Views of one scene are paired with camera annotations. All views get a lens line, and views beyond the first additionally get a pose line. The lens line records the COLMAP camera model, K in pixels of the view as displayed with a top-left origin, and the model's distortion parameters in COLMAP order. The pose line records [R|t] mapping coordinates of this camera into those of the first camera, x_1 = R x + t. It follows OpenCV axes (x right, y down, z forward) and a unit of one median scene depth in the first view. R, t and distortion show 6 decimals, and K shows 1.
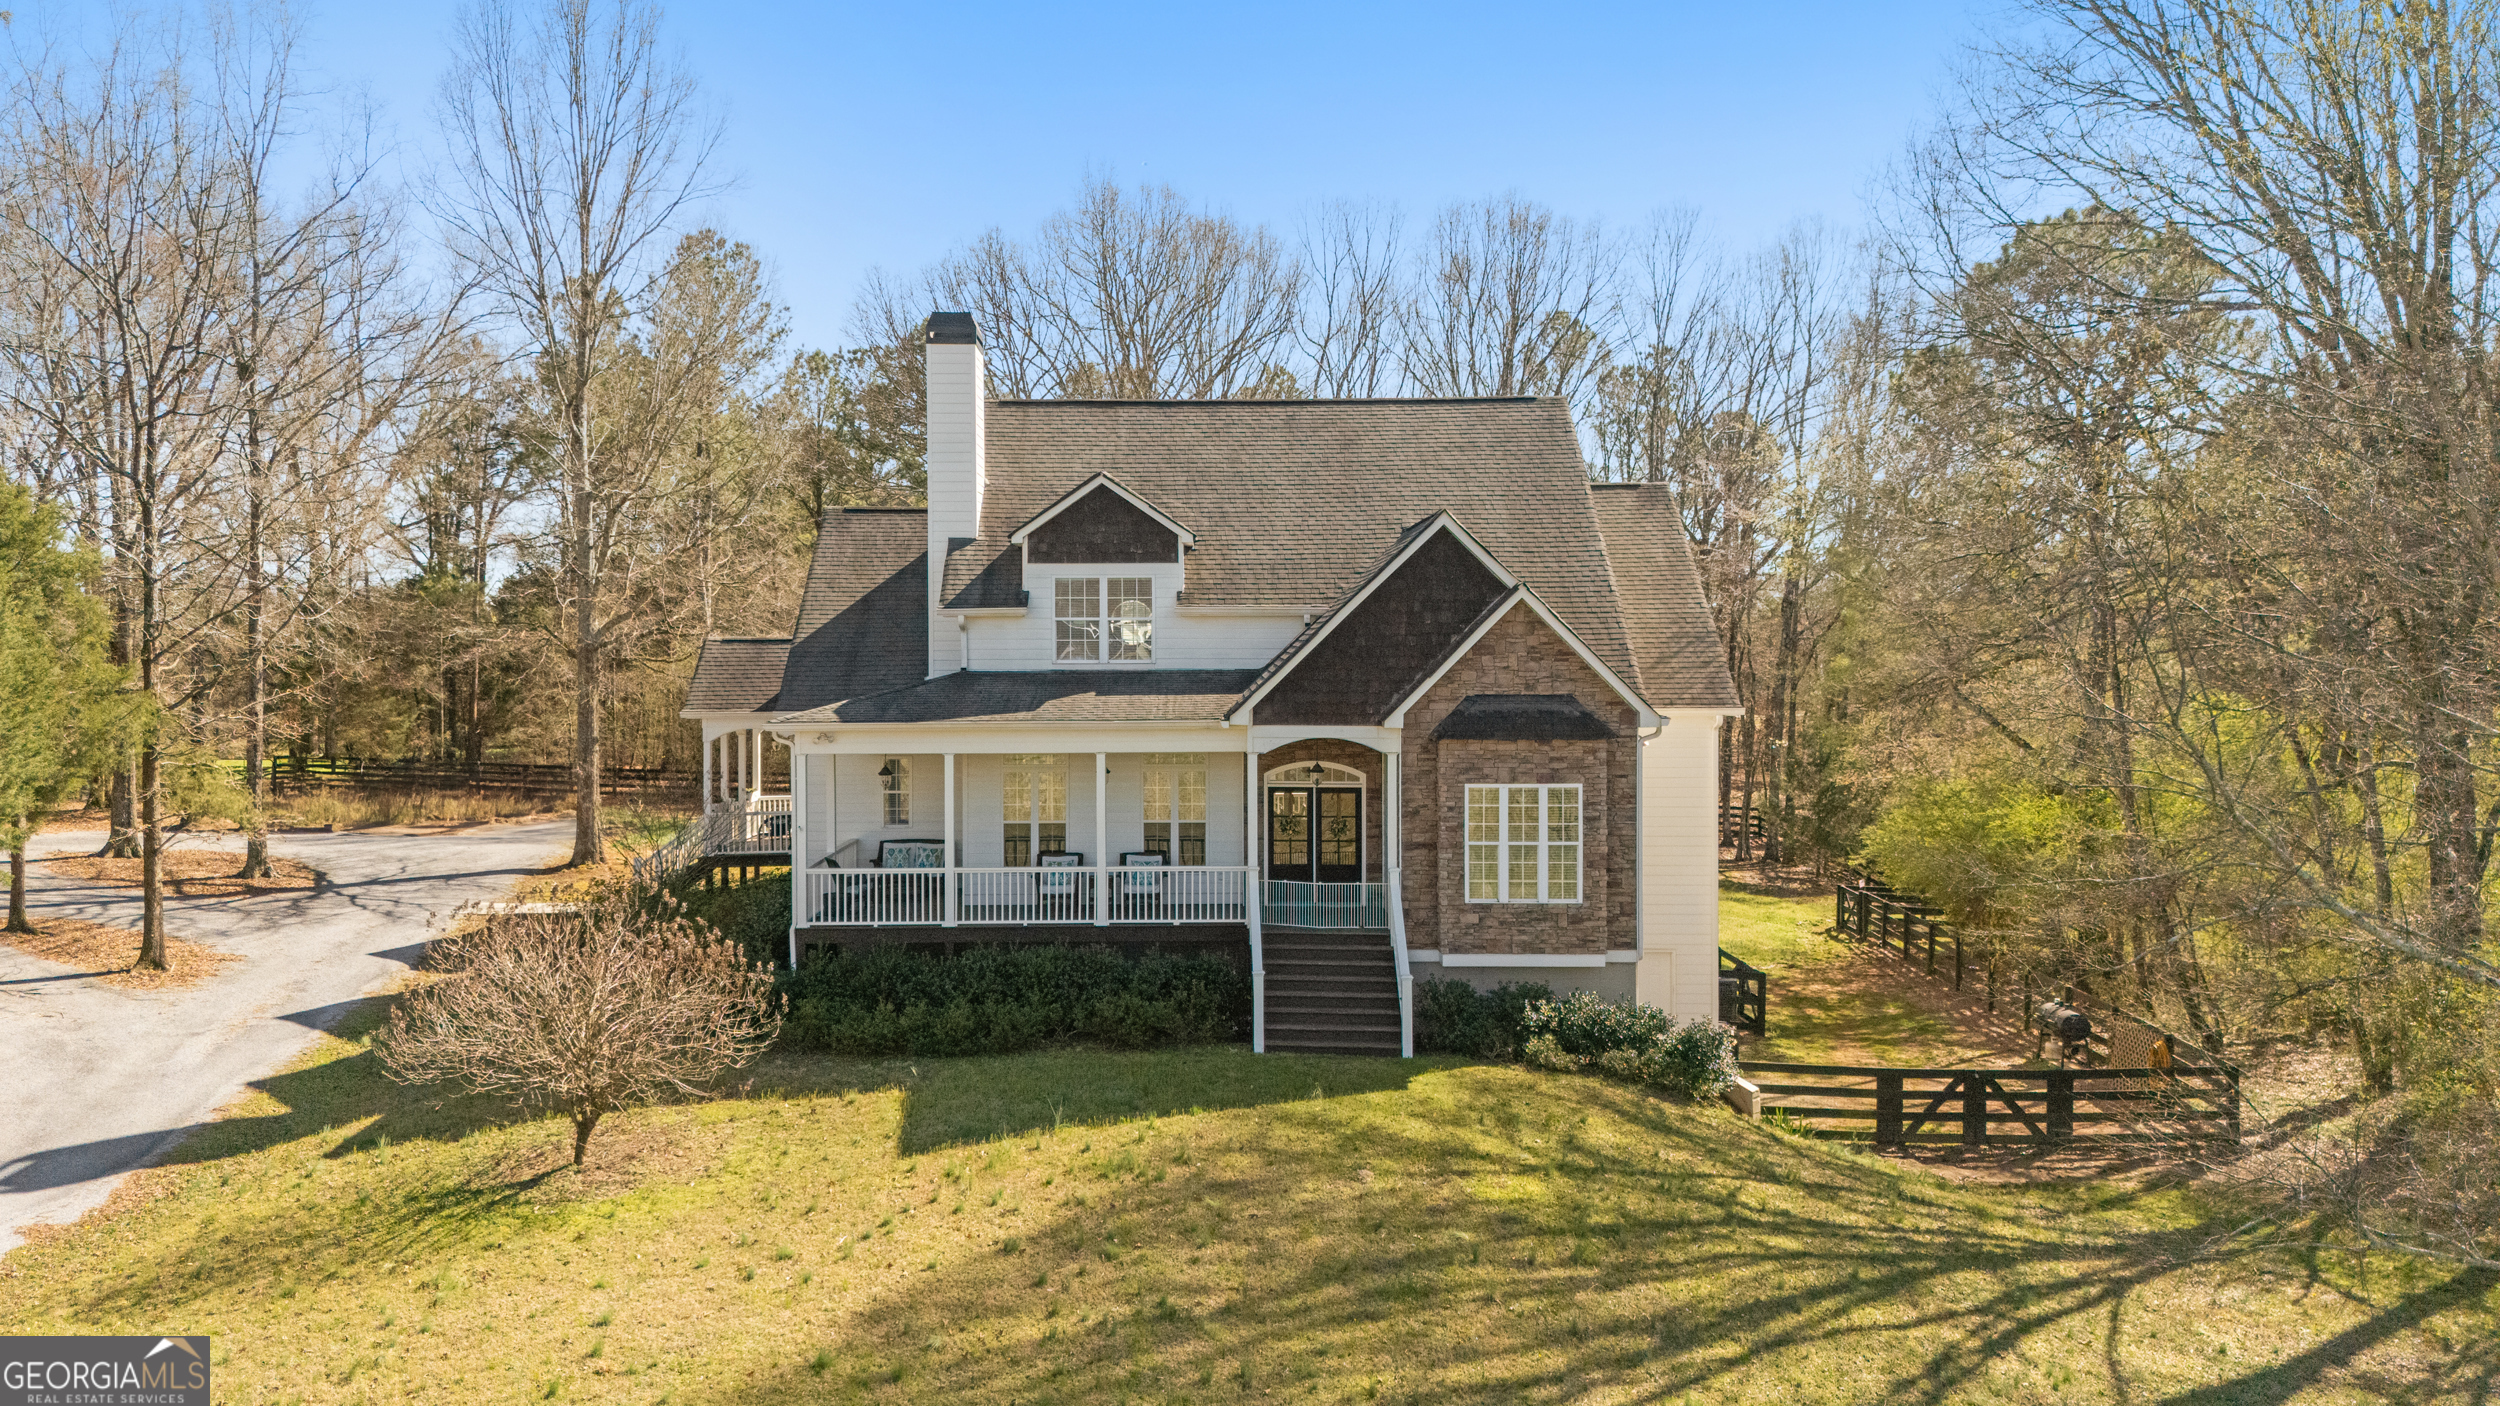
lens RADIAL K [[1938.9, 0, 1250.0], [0, 1938.9, 703.0], [0, 0, 1]] dist [0.051292, -0.001524]
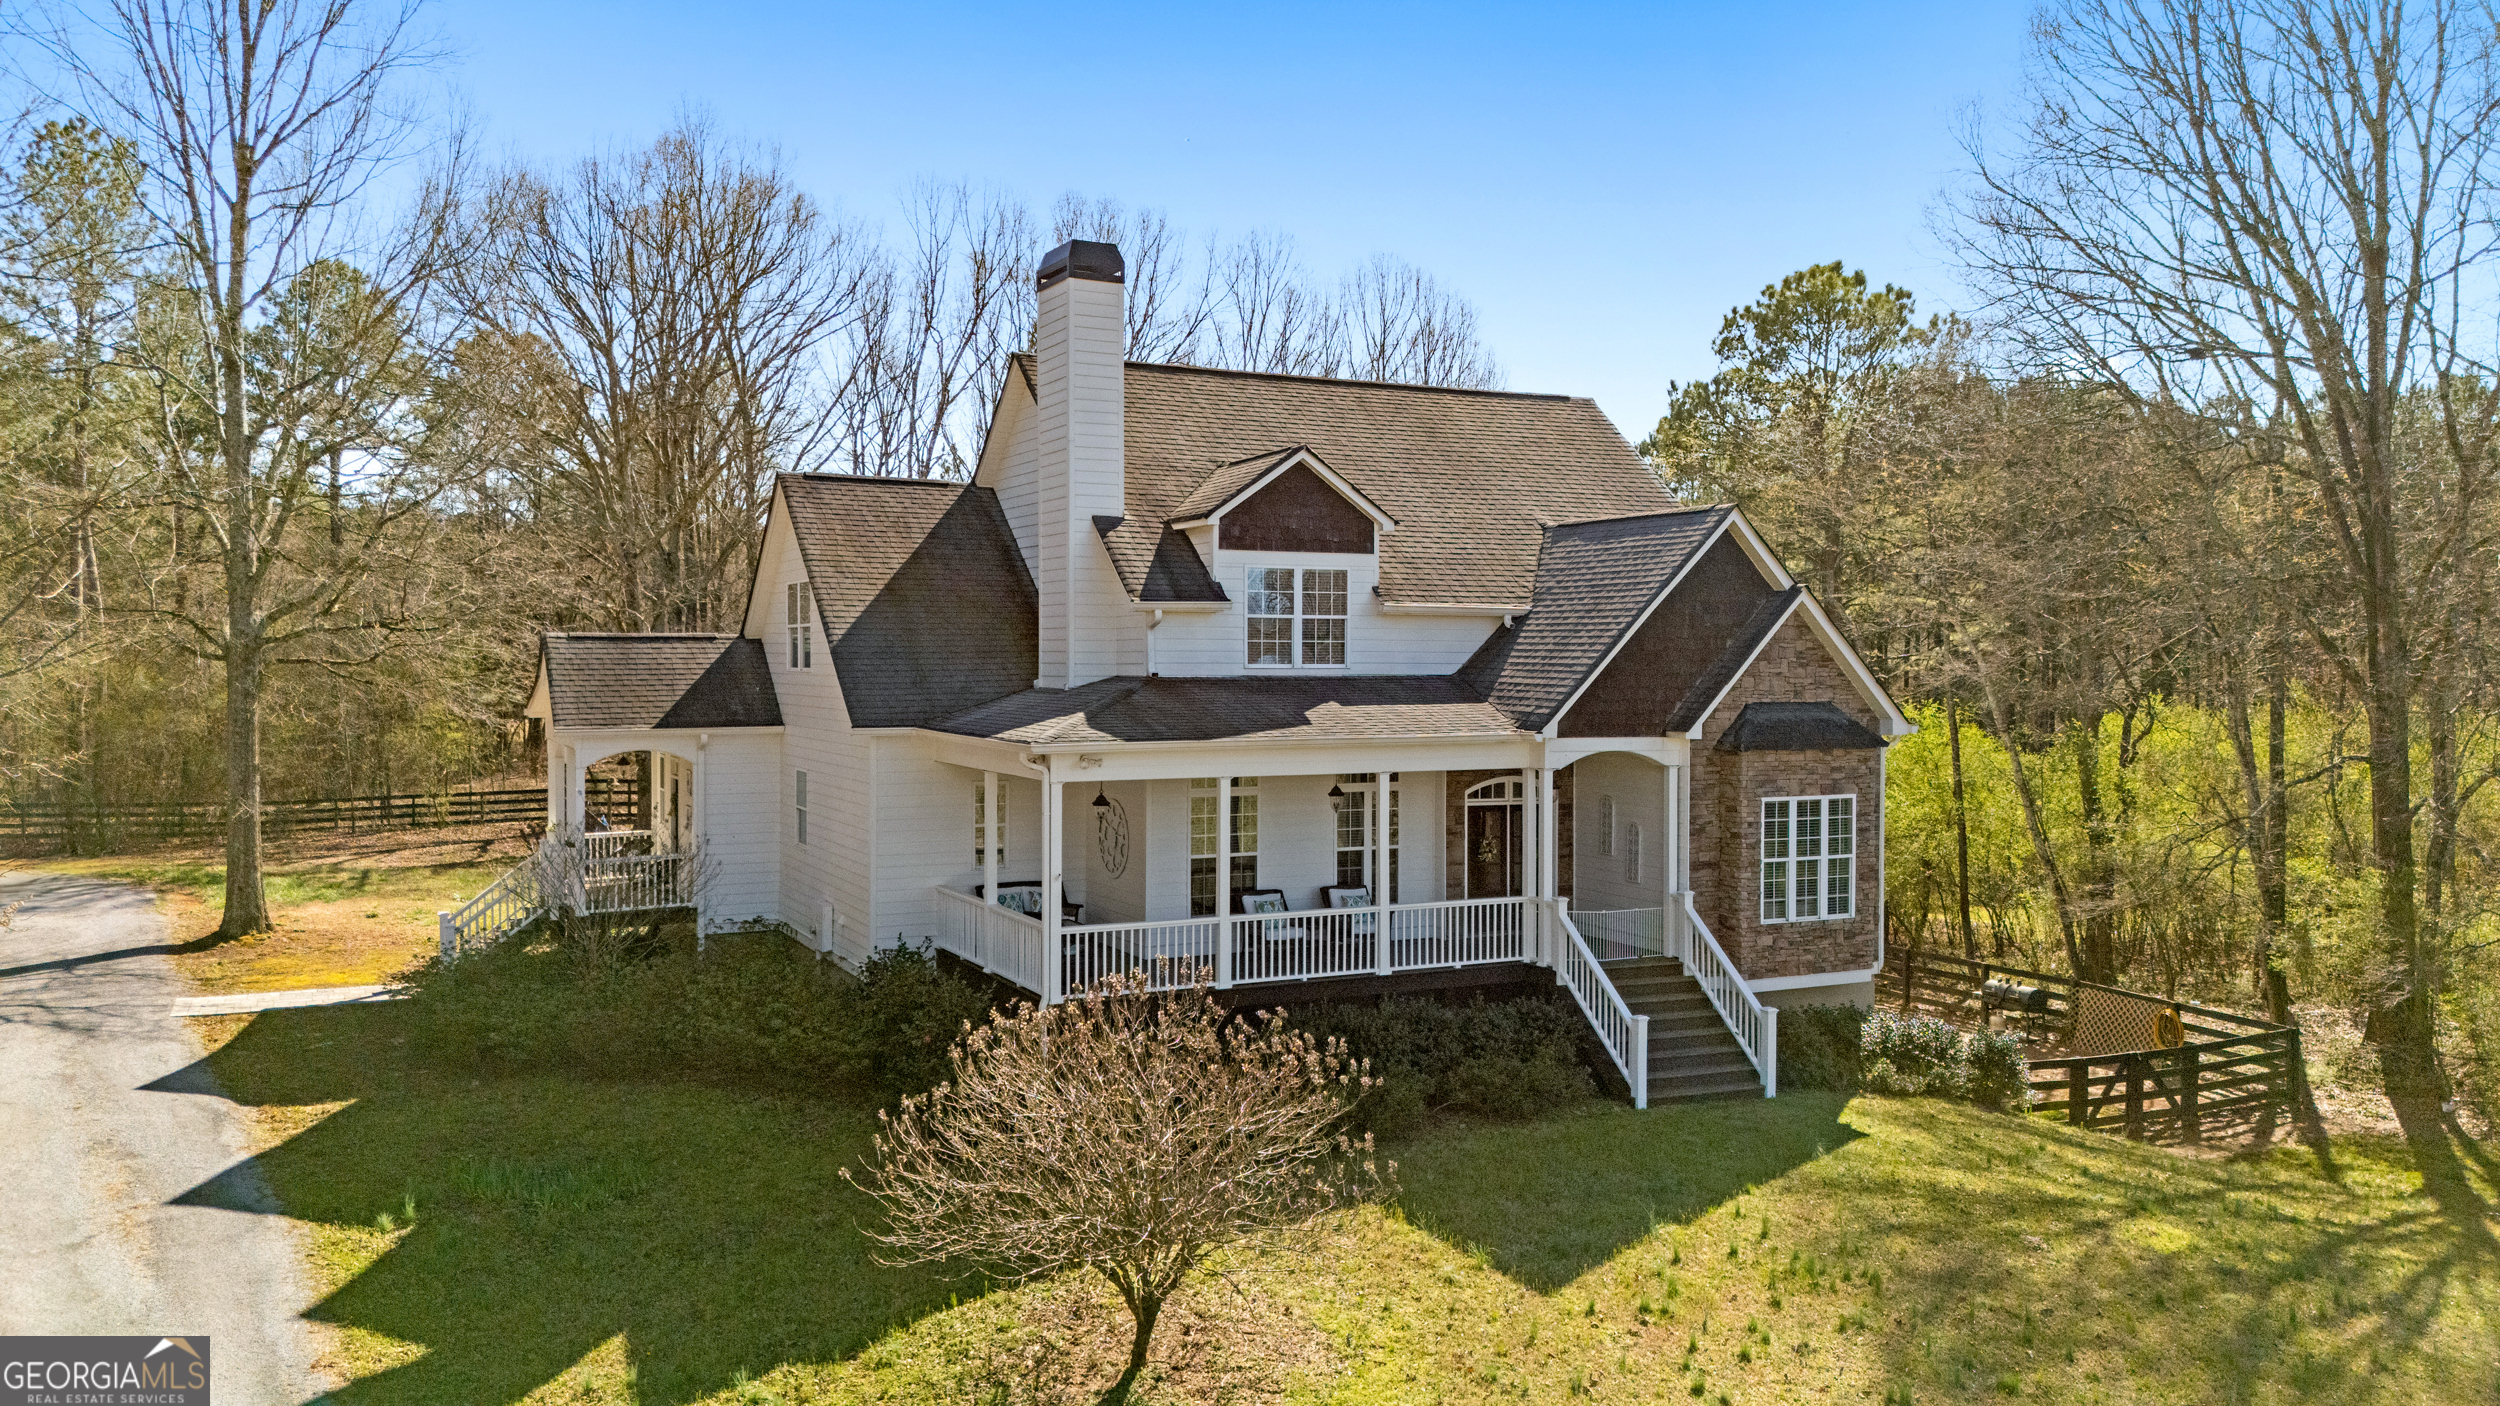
lens RADIAL K [[1806.9, 0, 1250.0], [0, 1806.9, 703.0], [0, 0, 1]] dist [0.072926, -0.077831]
pose [[0.893846, -0.005704, 0.448337, -0.505788], [0.006498, 0.999979, -0.000234, -0.005613], [-0.448326, 0.003122, 0.893865, 0.323541]]
